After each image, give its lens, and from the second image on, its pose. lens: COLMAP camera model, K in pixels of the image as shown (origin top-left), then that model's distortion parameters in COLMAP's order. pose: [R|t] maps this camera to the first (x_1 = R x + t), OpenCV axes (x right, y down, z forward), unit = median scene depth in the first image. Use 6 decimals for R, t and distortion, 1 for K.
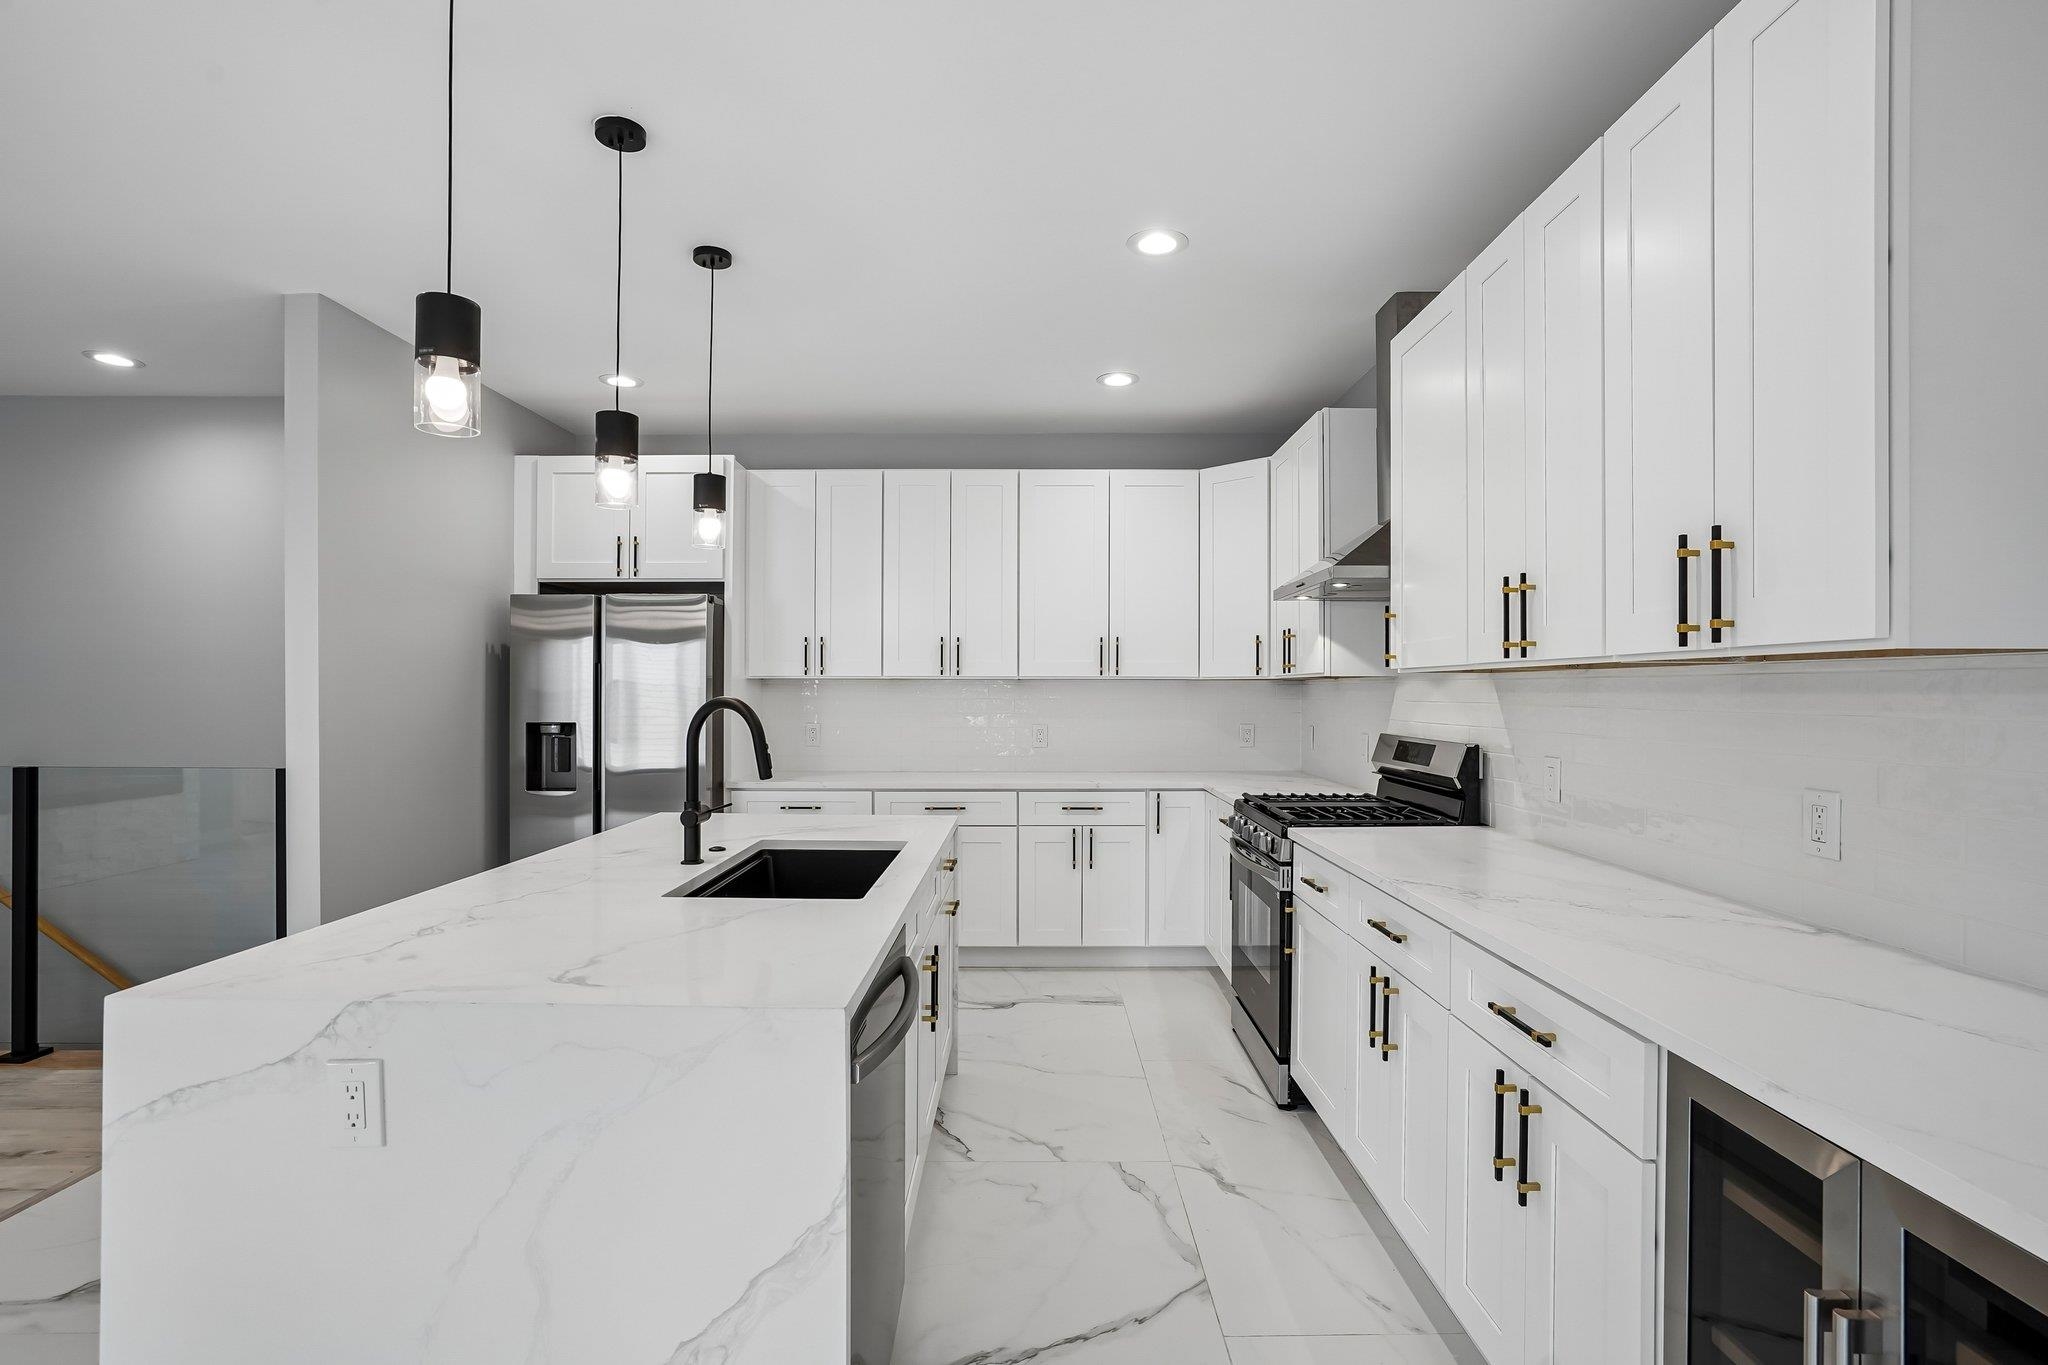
lens RADIAL K [[962.6, 0, 1030.8], [0, 962.6, 679.4], [0, 0, 1]] dist [-0.048271, 0.025343]
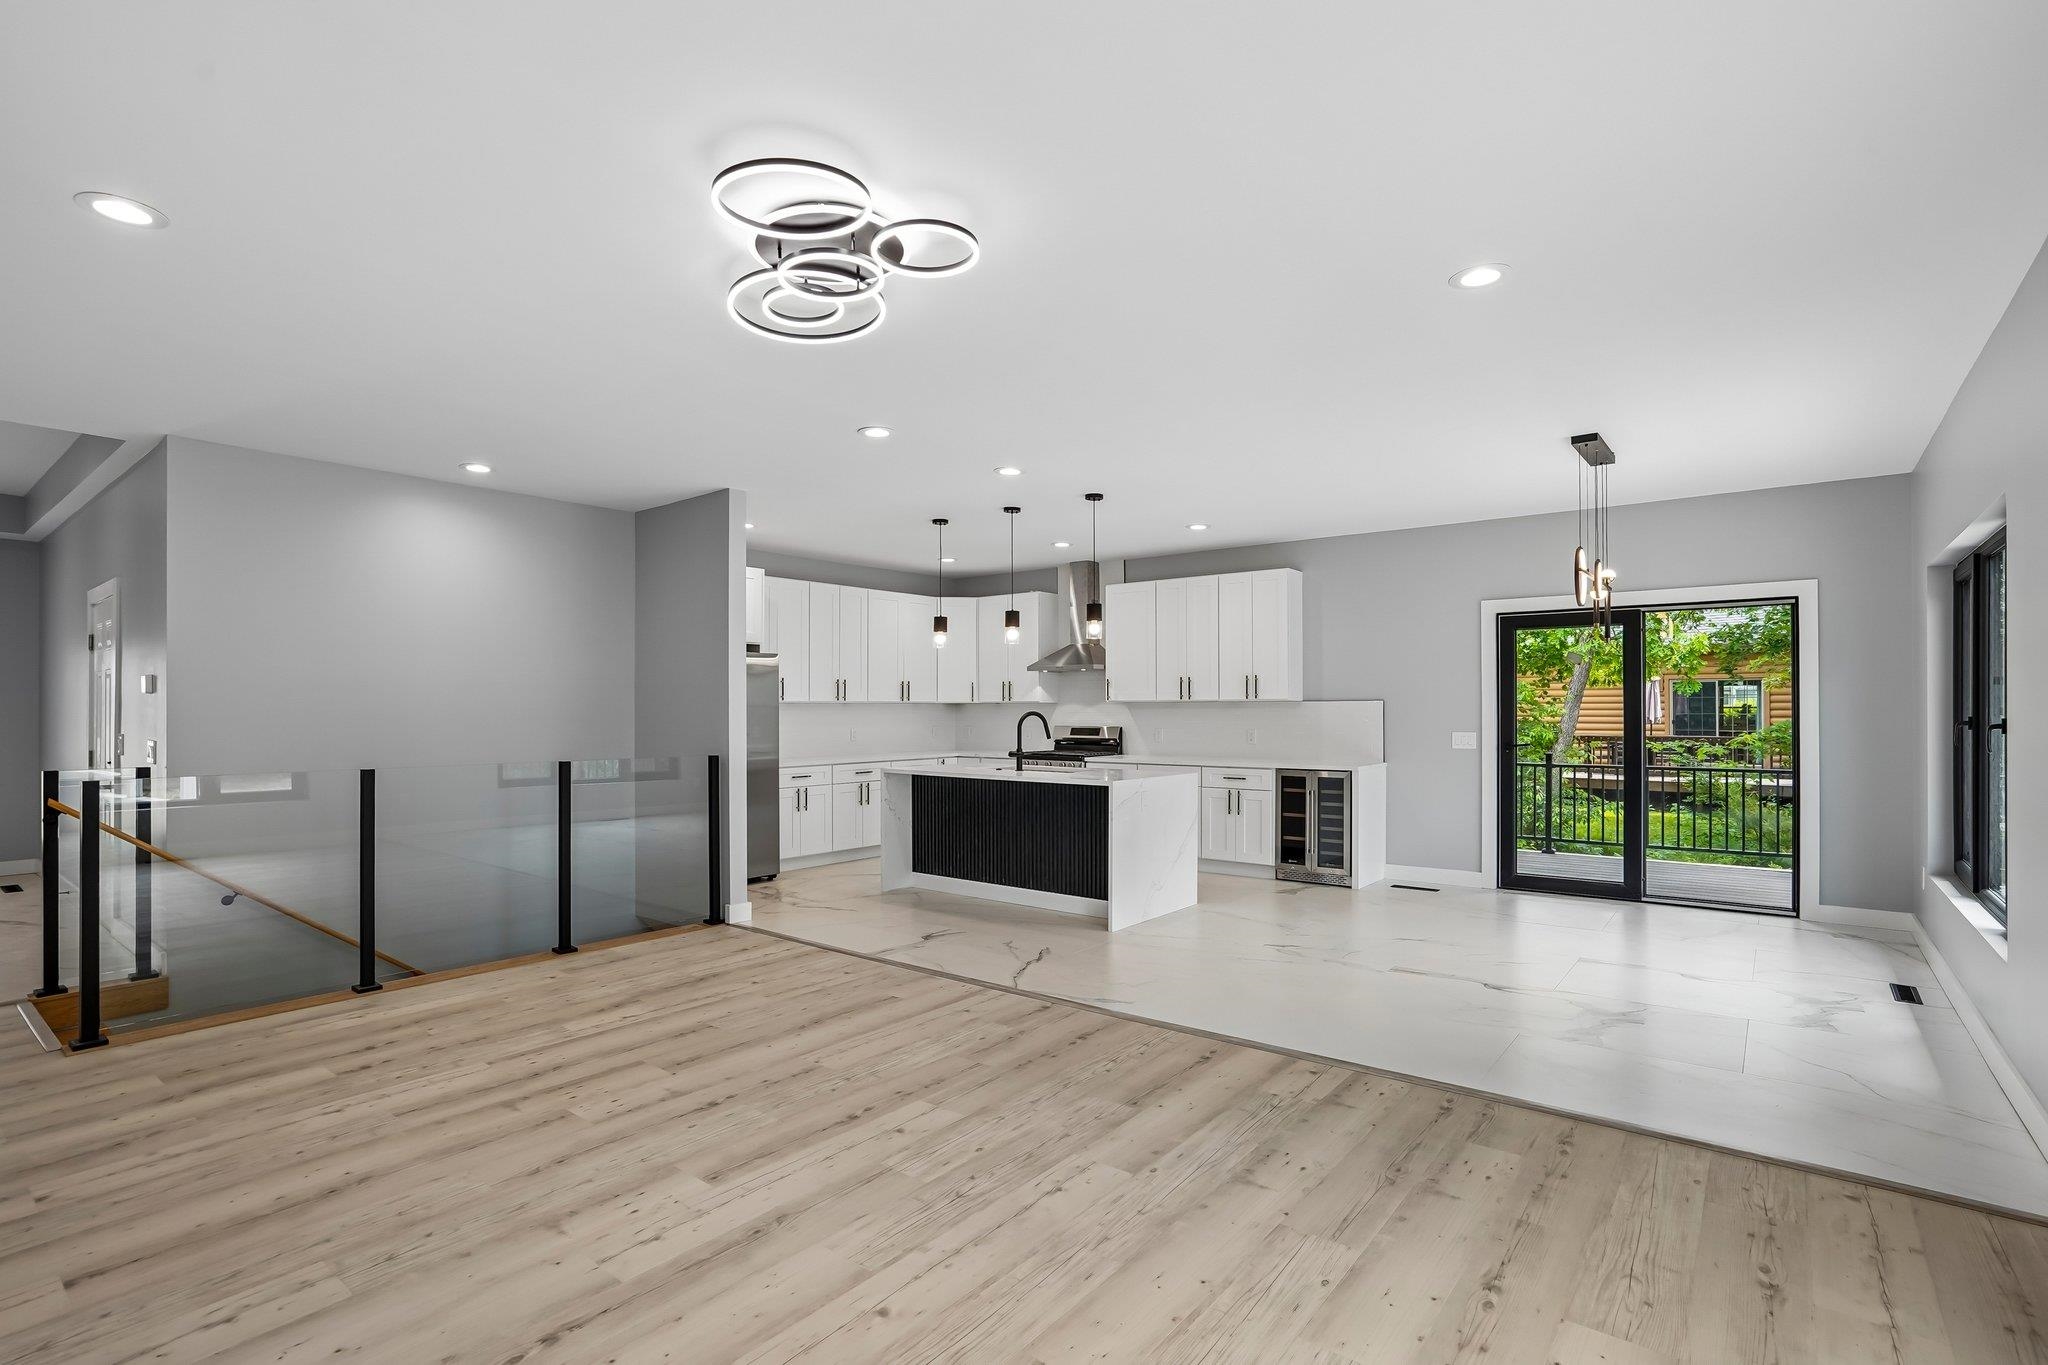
lens RADIAL K [[968.0, 0, 1028.3], [0, 968.0, 706.8], [0, 0, 1]] dist [-0.053496, 0.027871]
pose [[0.616605, -0.002995, 0.787267, -1.943444], [-0.005261, 0.999955, 0.007924, -0.014326], [-0.787255, -0.009028, 0.616561, -0.577799]]
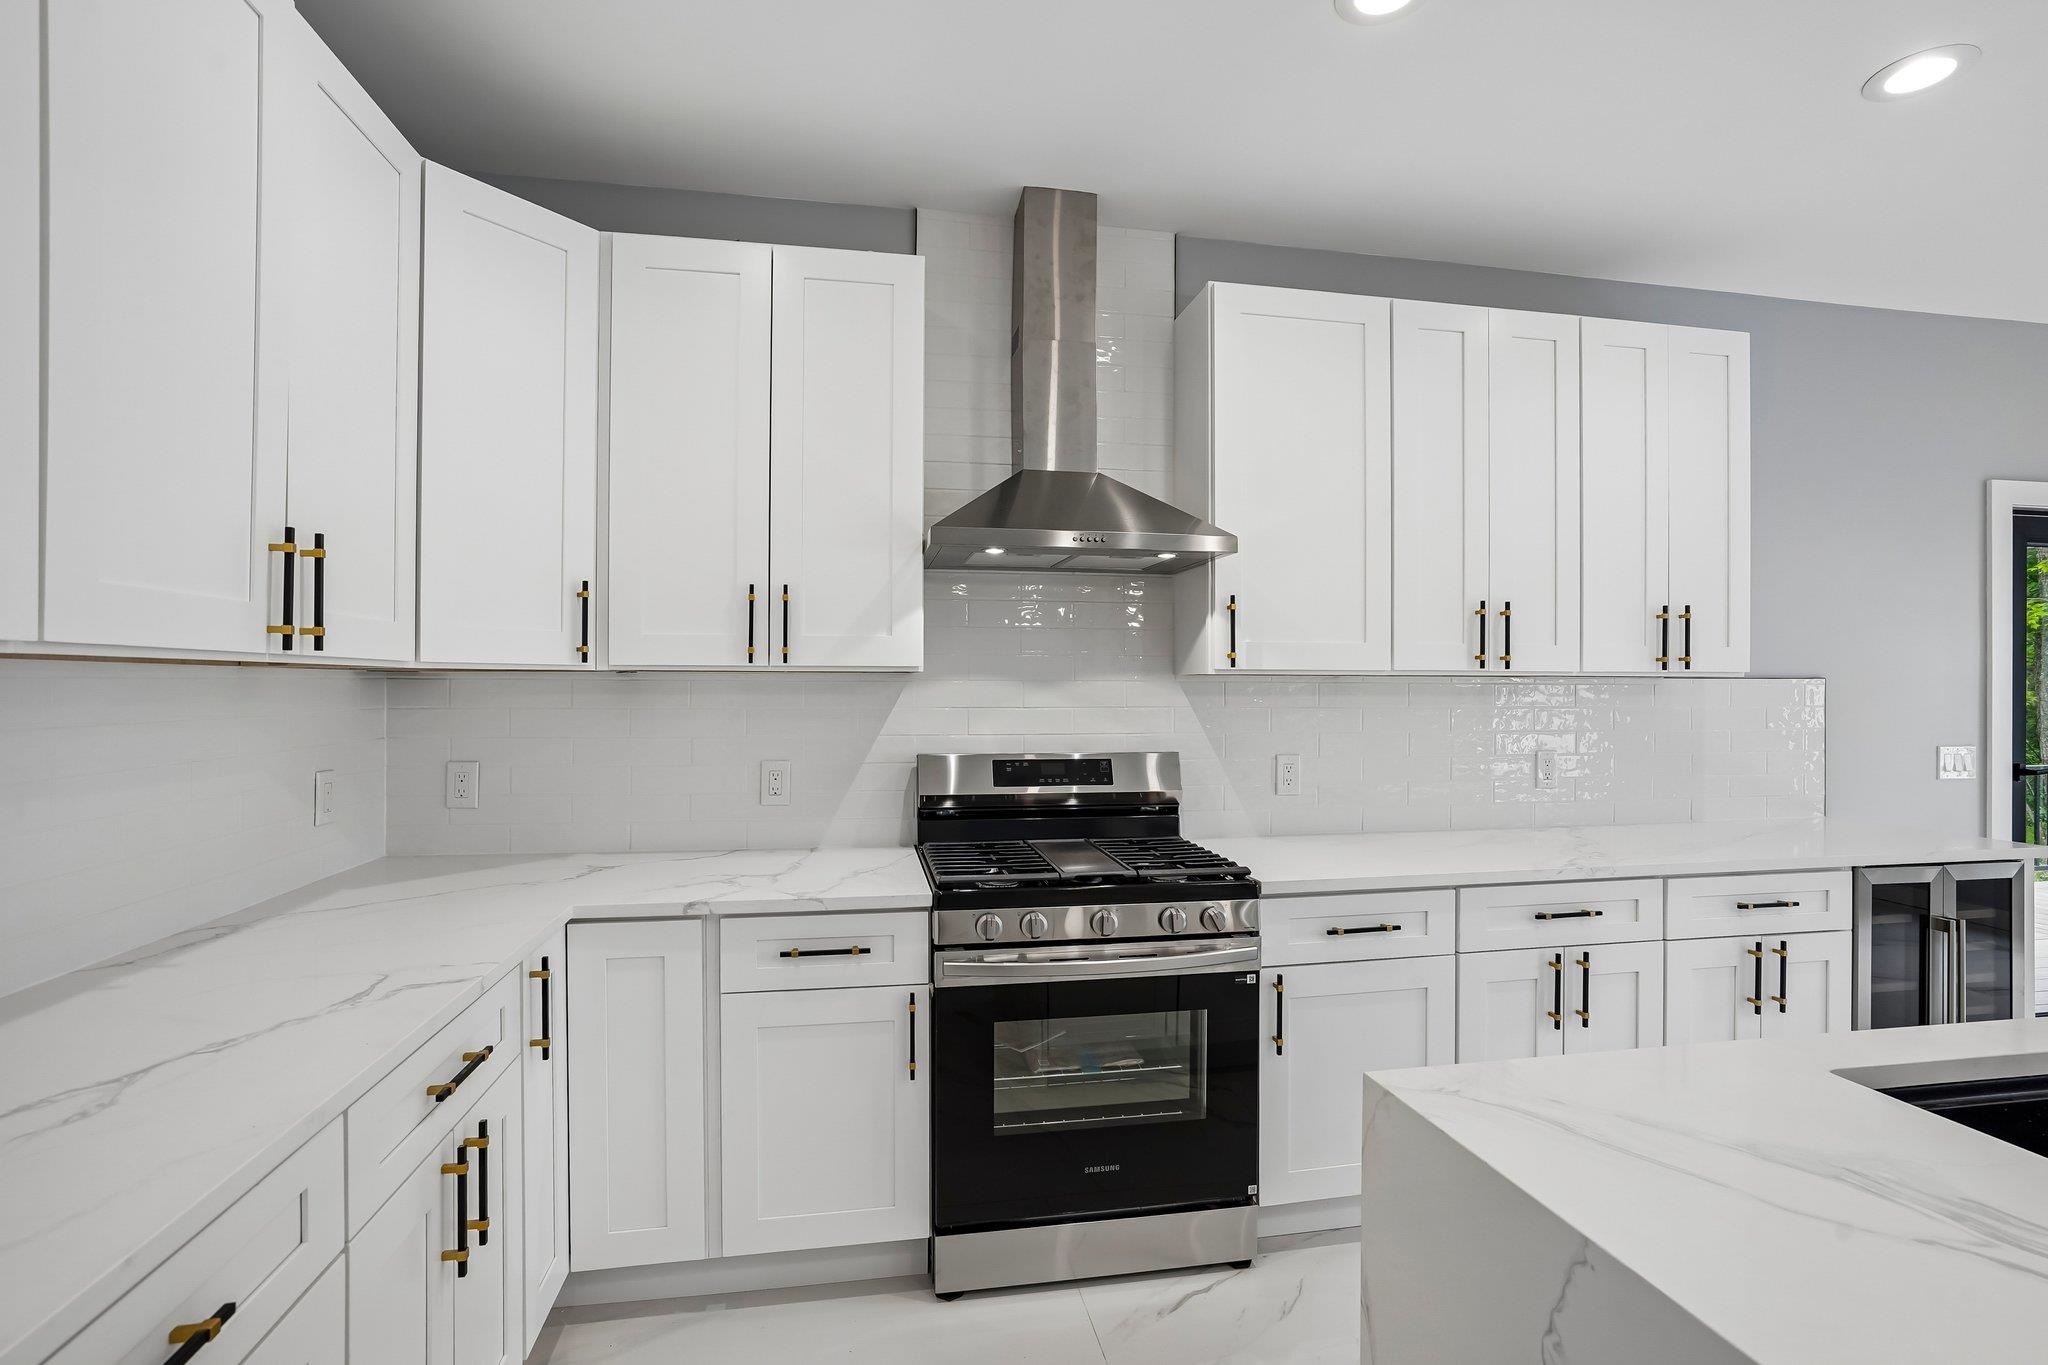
lens RADIAL K [[957.1, 0, 1029.9], [0, 957.1, 682.1], [0, 0, 1]] dist [-0.051265, 0.025217]
pose [[-0.179785, 0.001070, 0.983705, -0.399819], [-0.013654, 0.999900, -0.003583, 0.004644], [-0.983611, -0.014075, -0.179753, 1.237701]]
